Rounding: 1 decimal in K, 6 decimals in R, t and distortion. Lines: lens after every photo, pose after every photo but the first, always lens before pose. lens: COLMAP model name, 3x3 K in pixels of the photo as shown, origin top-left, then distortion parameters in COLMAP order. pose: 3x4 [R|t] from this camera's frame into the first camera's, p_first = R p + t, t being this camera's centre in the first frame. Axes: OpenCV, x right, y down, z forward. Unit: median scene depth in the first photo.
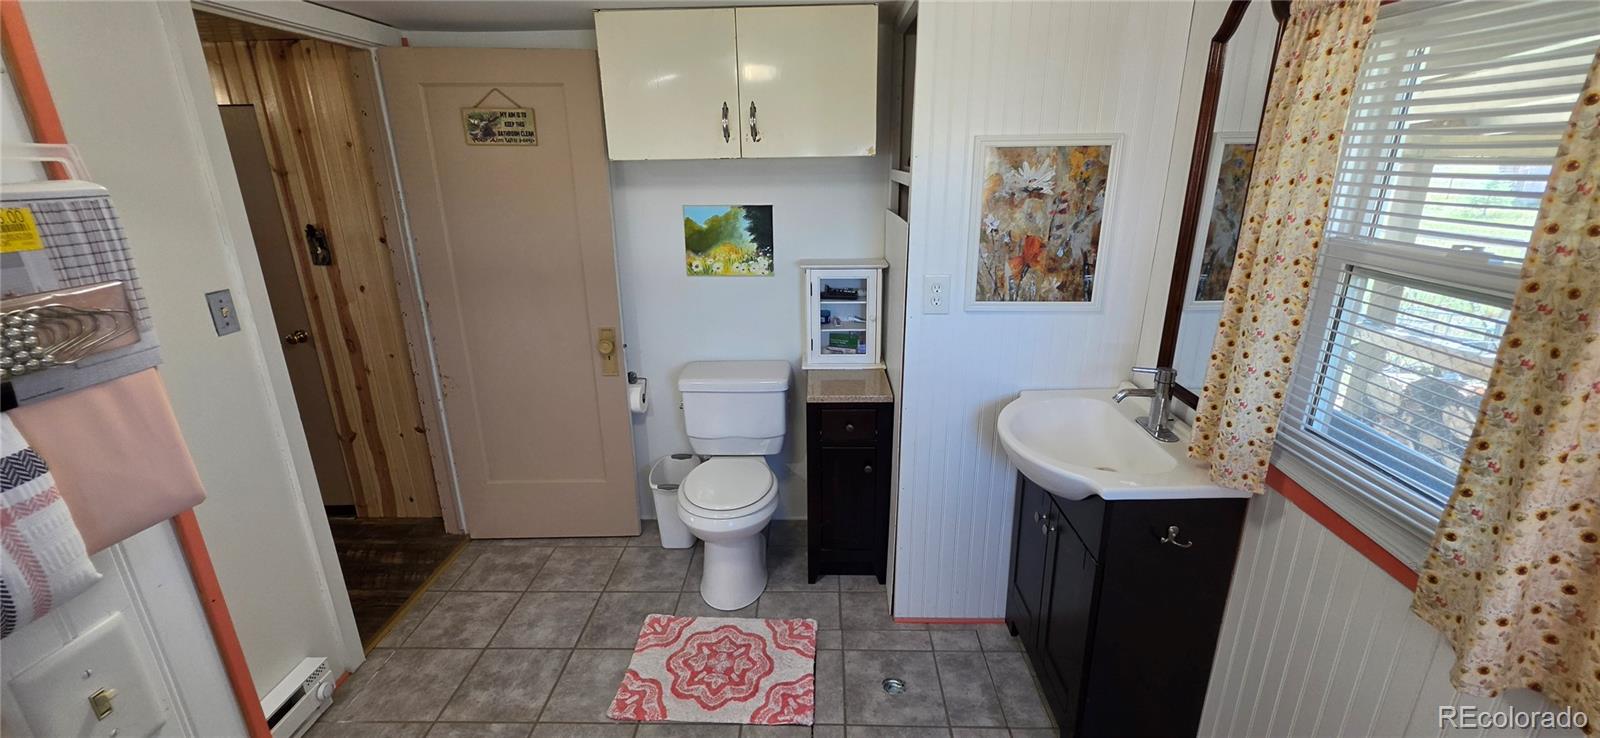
lens RADIAL K [[638.4, 0, 812.7], [0, 638.4, 363.8], [0, 0, 1]] dist [-0.006679, 0.001609]
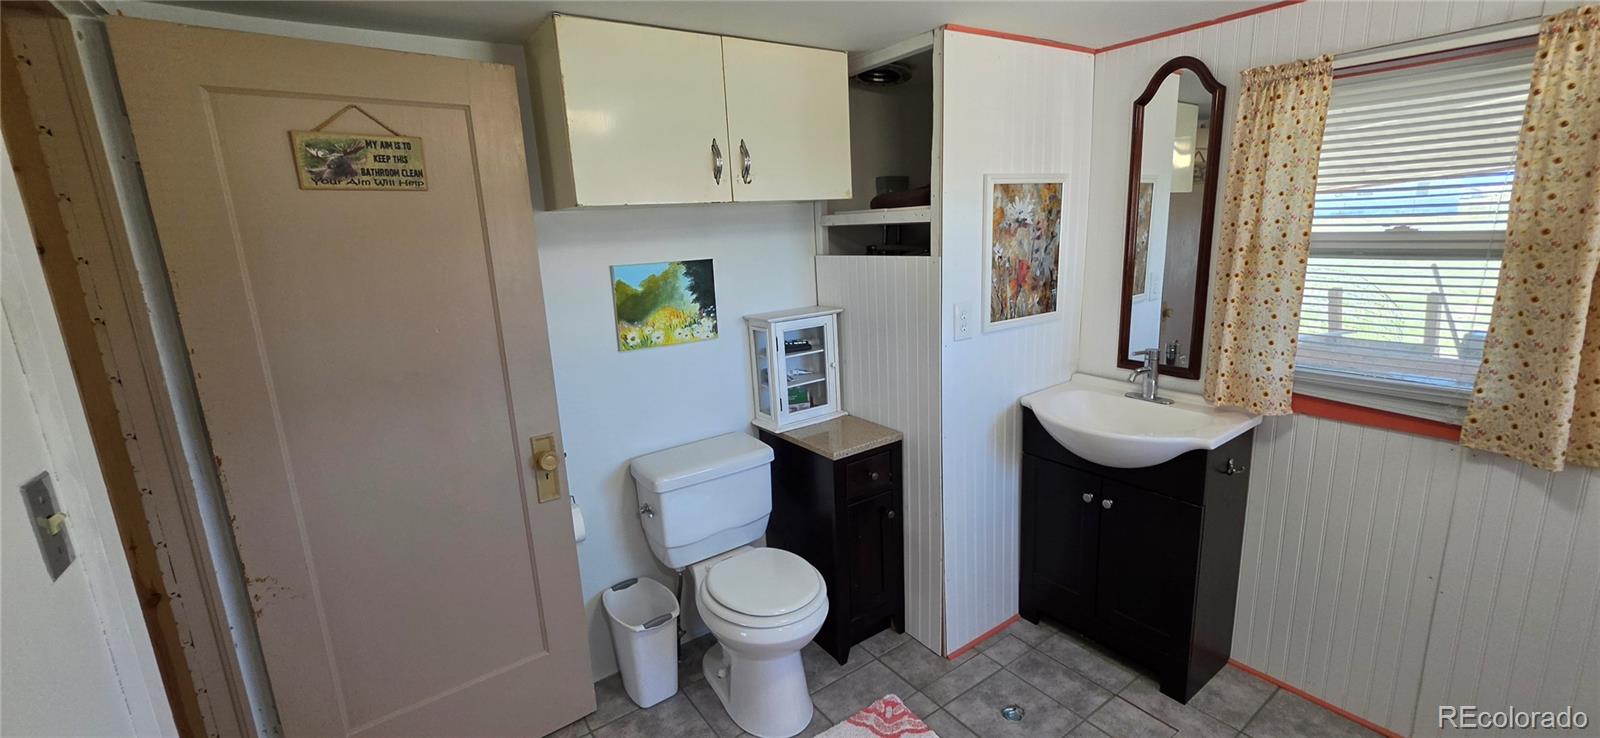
lens RADIAL K [[638.4, 0, 801.5], [0, 638.4, 366.2], [0, 0, 1]] dist [-0.006679, 0.001609]
pose [[0.804733, -0.153974, 0.573321, -0.575934], [0.218464, 0.974814, -0.044844, -0.042400], [-0.551977, 0.161338, 0.818102, 0.267450]]
